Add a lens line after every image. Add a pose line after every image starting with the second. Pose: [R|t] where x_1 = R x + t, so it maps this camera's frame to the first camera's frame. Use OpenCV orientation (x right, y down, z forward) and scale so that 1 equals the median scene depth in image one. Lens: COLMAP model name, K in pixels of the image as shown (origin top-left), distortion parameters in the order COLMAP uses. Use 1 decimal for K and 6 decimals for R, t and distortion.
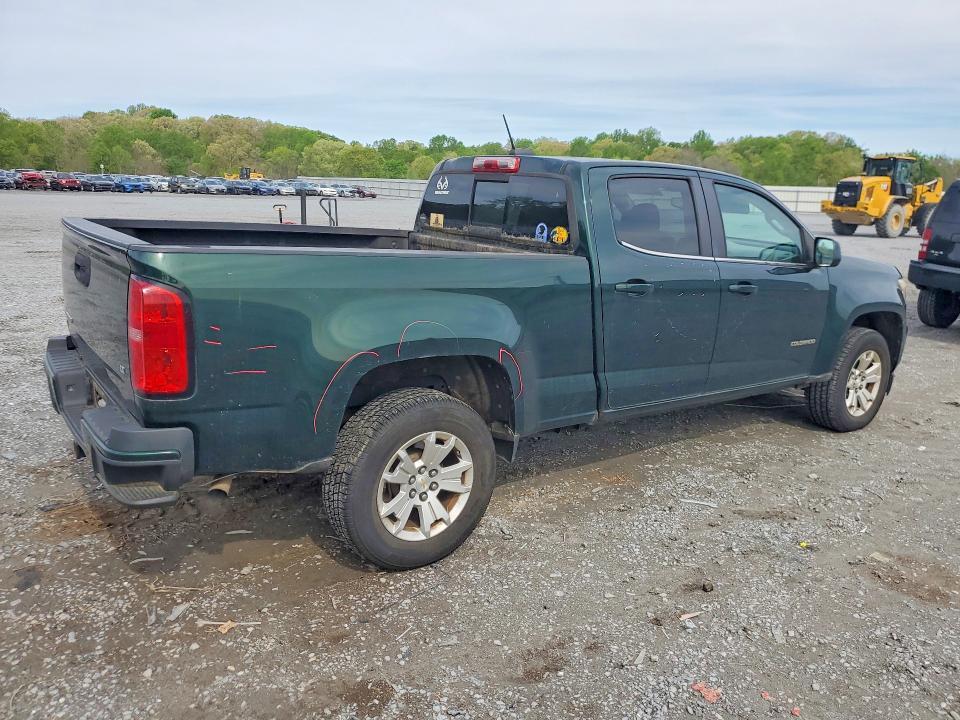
lens RADIAL K [[743.2, 0, 484.6], [0, 743.2, 357.0], [0, 0, 1]] dist [0.016784, 0.000260]
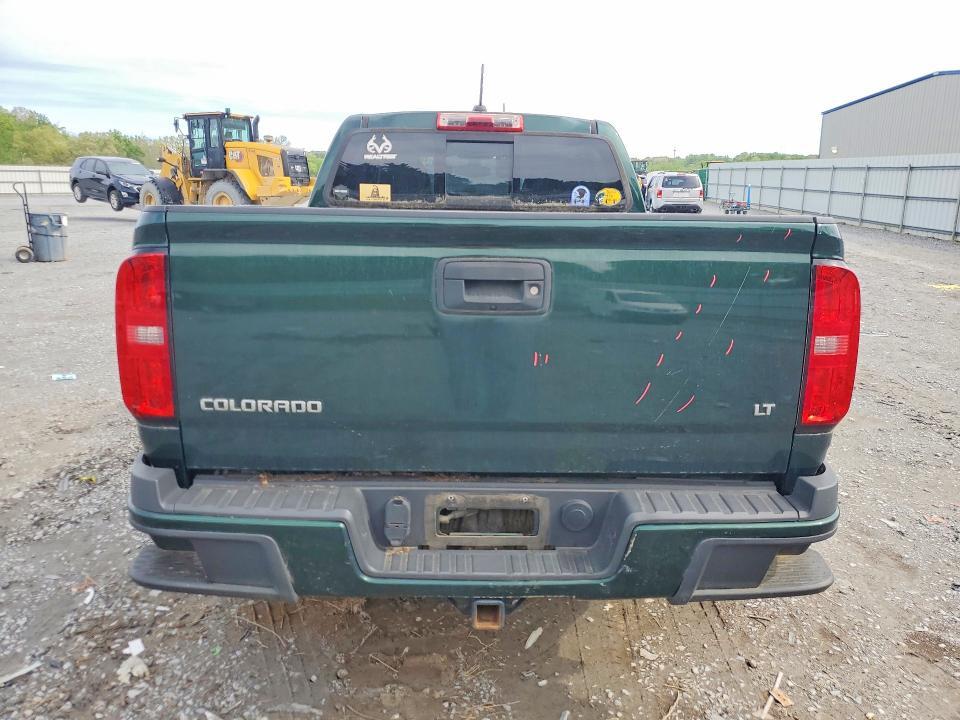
lens RADIAL K [[743.2, 0, 484.6], [0, 743.2, 357.0], [0, 0, 1]] dist [0.016784, 0.000260]
pose [[0.568451, -0.214317, 0.794312, -0.782826], [0.194144, 0.973151, 0.123631, -0.107892], [-0.799482, 0.083932, 0.594797, 0.545799]]
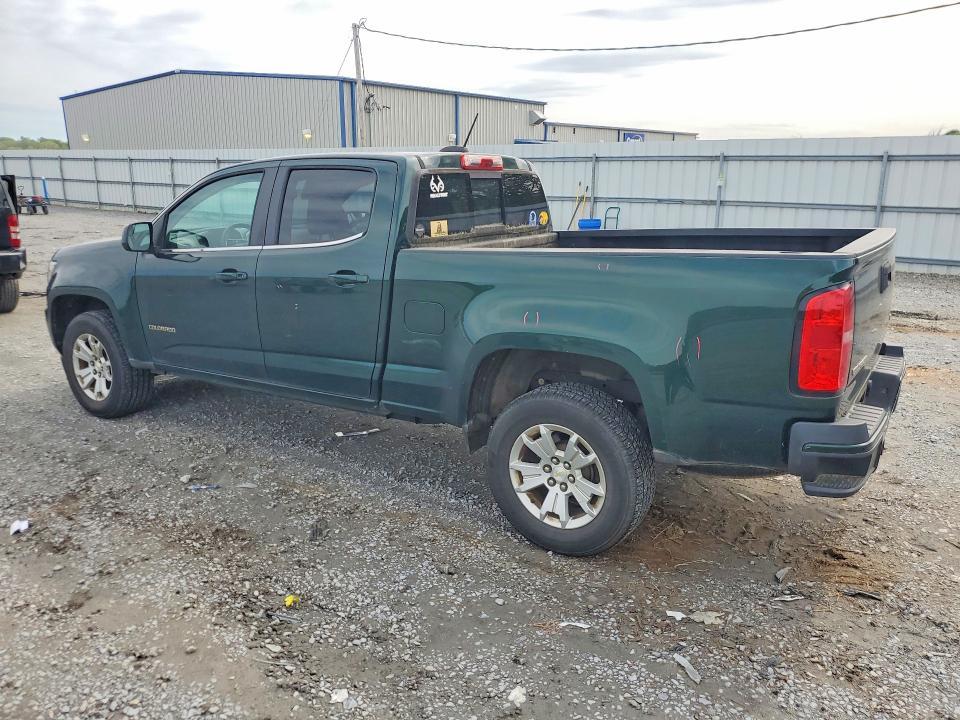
lens RADIAL K [[743.2, 0, 482.6], [0, 743.2, 365.9], [0, 0, 1]] dist [0.016784, 0.000260]
pose [[-0.353577, -0.269002, 0.895891, -1.051036], [0.206813, 0.911574, 0.355333, -0.395866], [-0.912256, 0.310919, -0.266679, 1.465524]]
